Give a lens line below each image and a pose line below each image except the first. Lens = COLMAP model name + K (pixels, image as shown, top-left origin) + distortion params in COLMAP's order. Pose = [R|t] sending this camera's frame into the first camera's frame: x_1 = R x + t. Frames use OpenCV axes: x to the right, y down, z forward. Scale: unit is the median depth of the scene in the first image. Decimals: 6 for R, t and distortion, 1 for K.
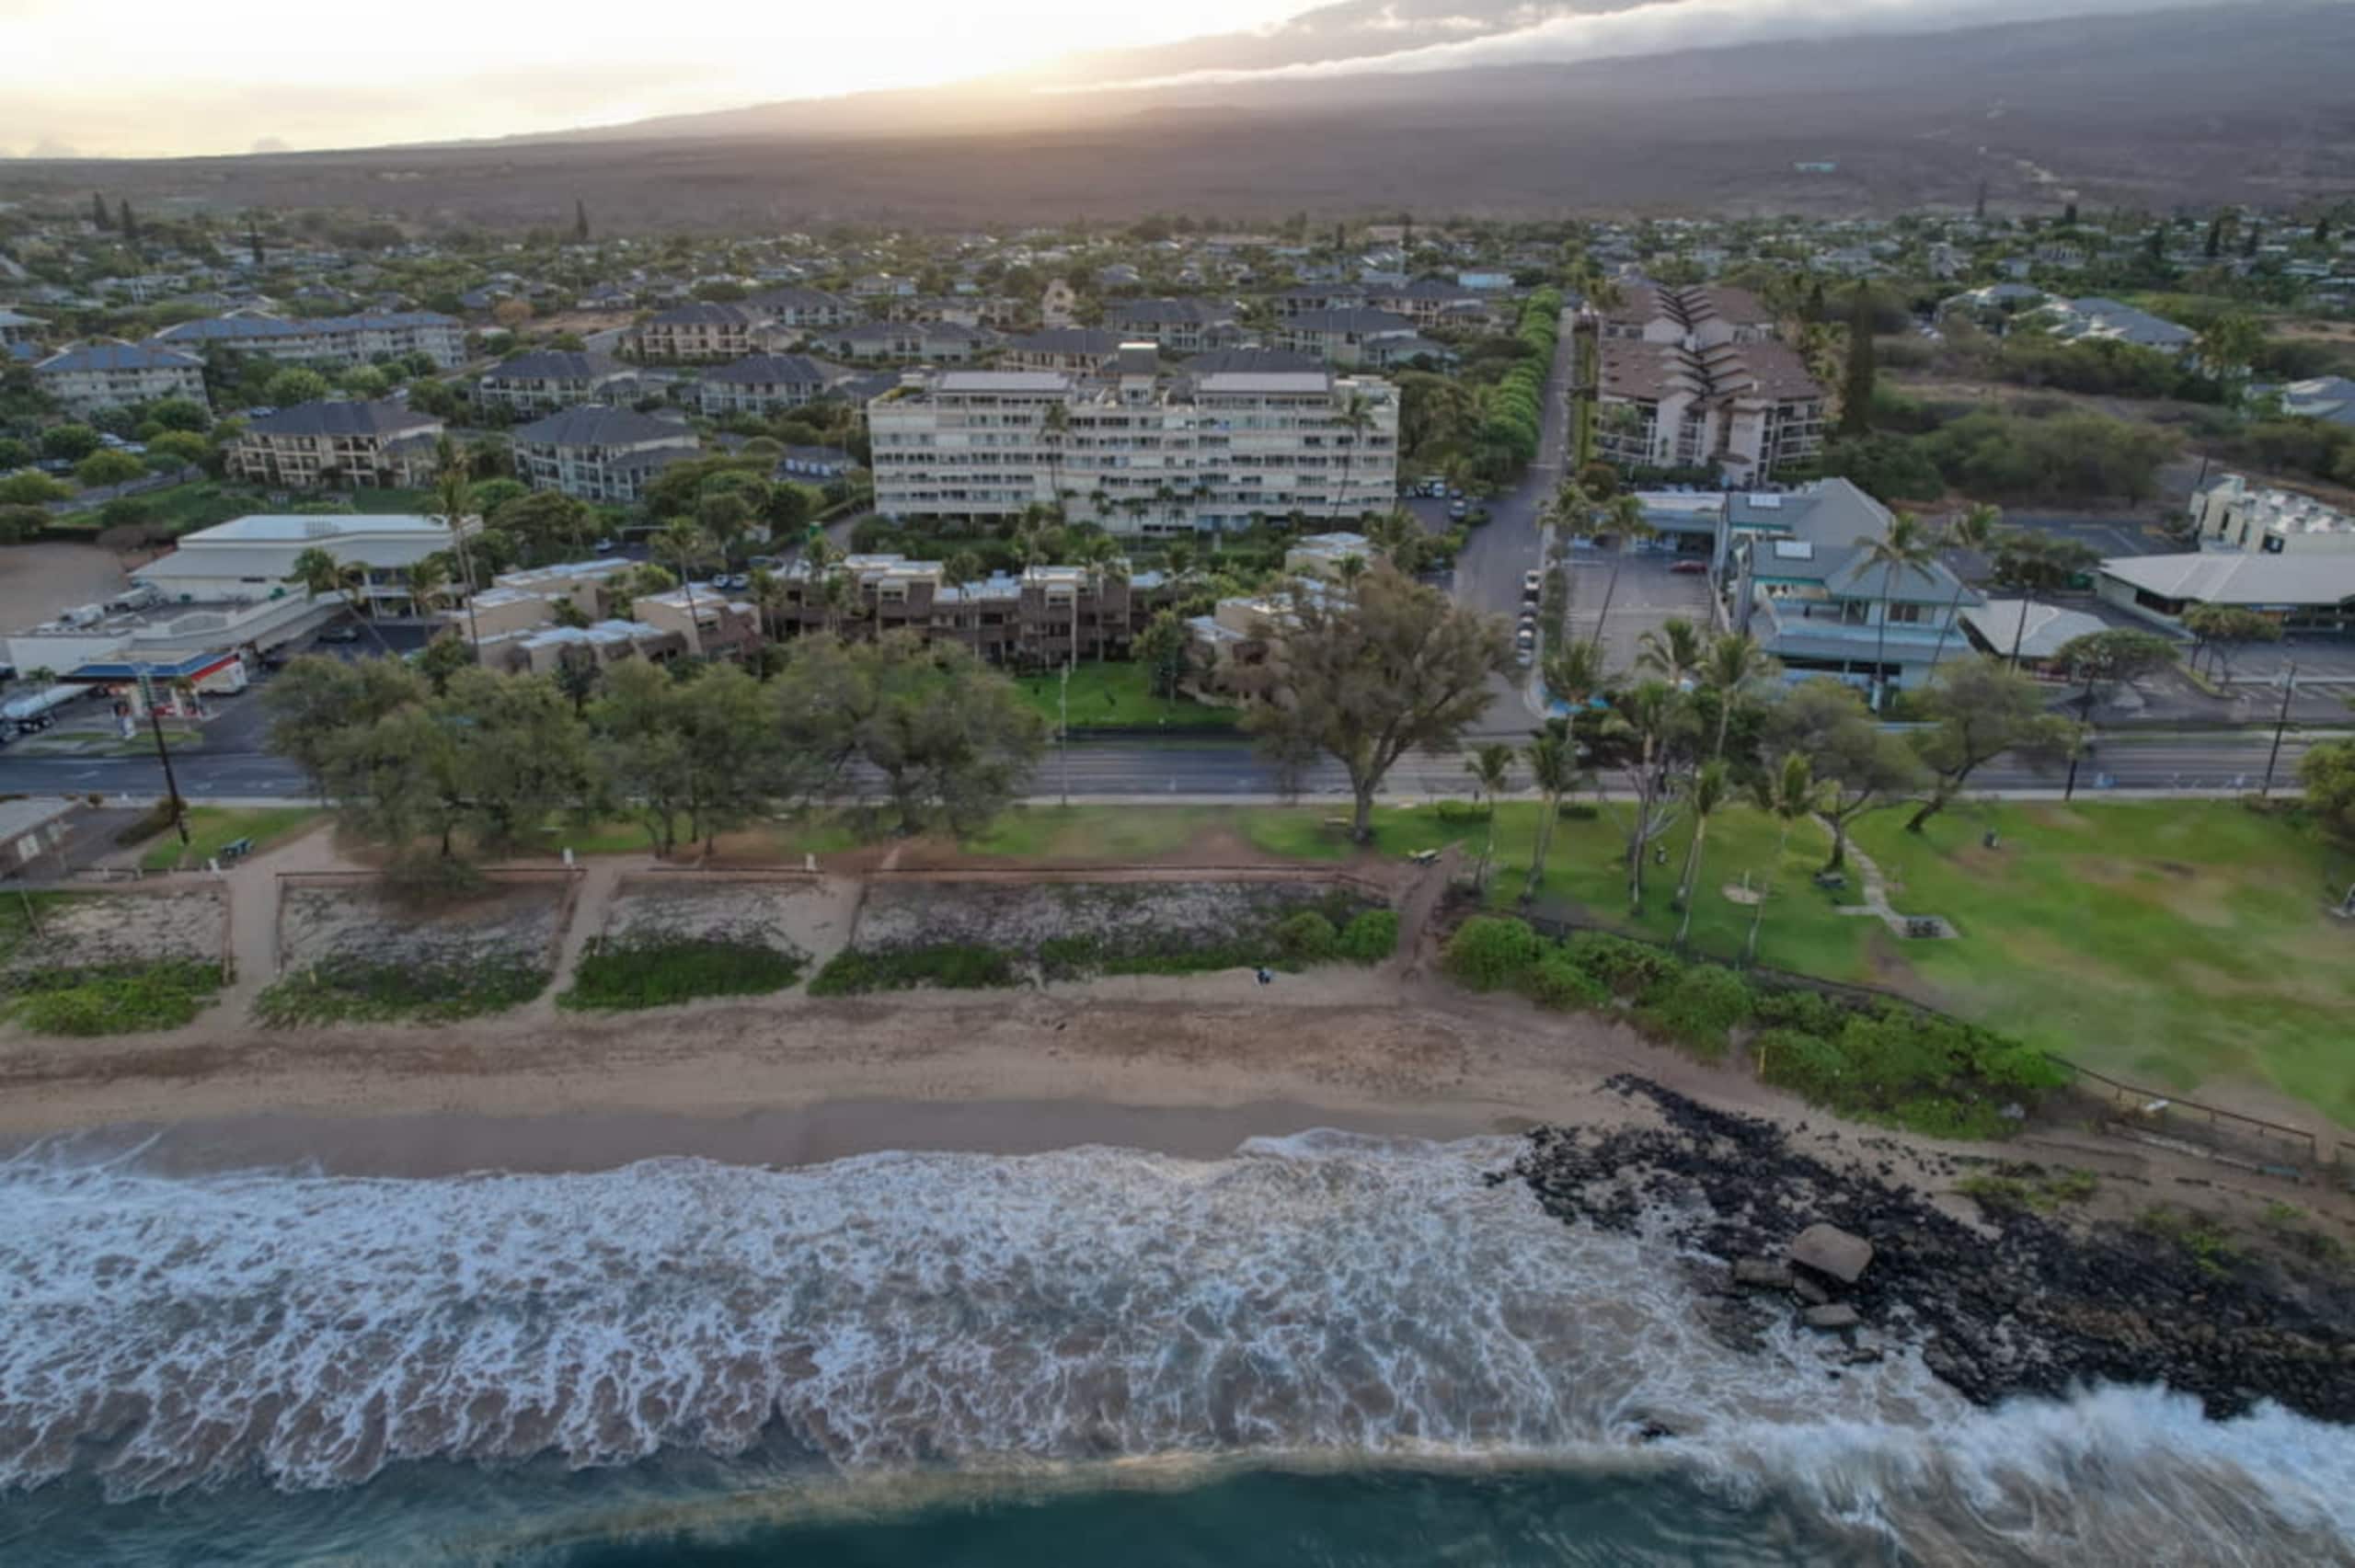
lens RADIAL K [[1508.1, 0, 1179.1], [0, 1508.1, 824.0], [0, 0, 1]] dist [-0.078778, 0.071243]
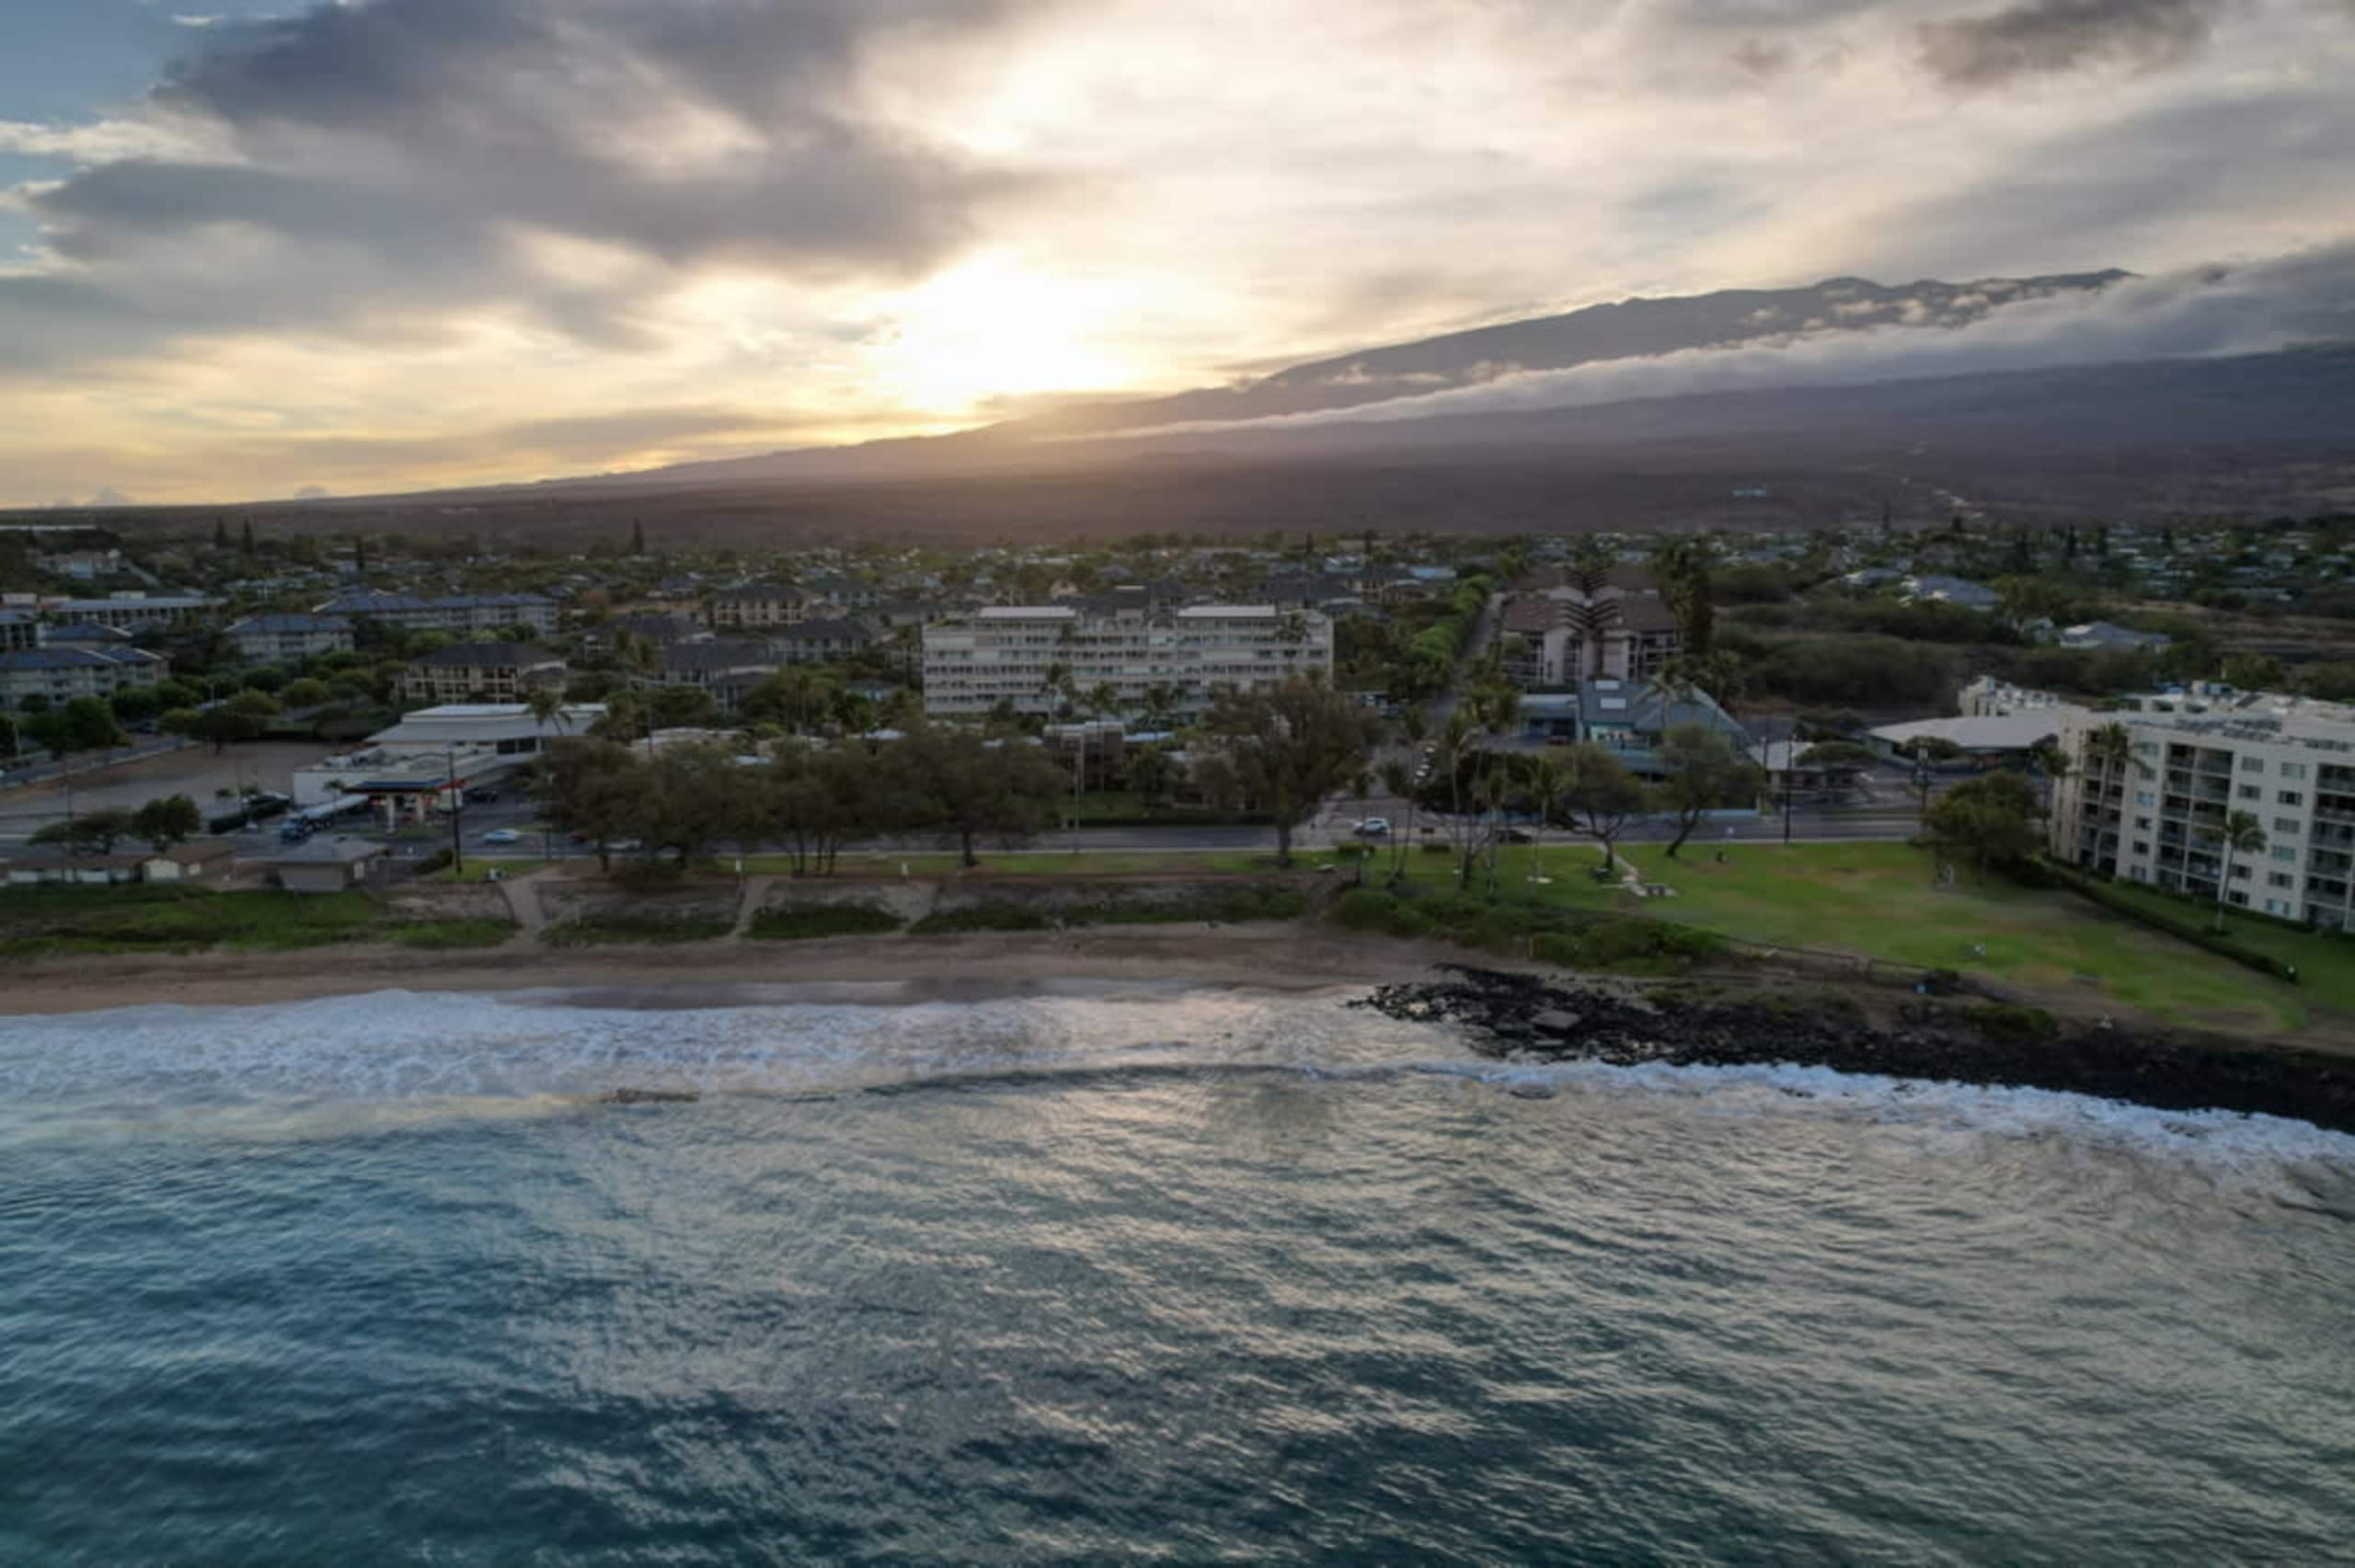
lens RADIAL K [[1508.1, 0, 1179.1], [0, 1508.1, 824.0], [0, 0, 1]] dist [-0.078778, 0.071243]
pose [[0.999972, -0.006635, 0.003494, 0.009353], [0.007212, 0.978597, -0.205662, 0.153532], [-0.002054, 0.205681, 0.978617, -0.238772]]
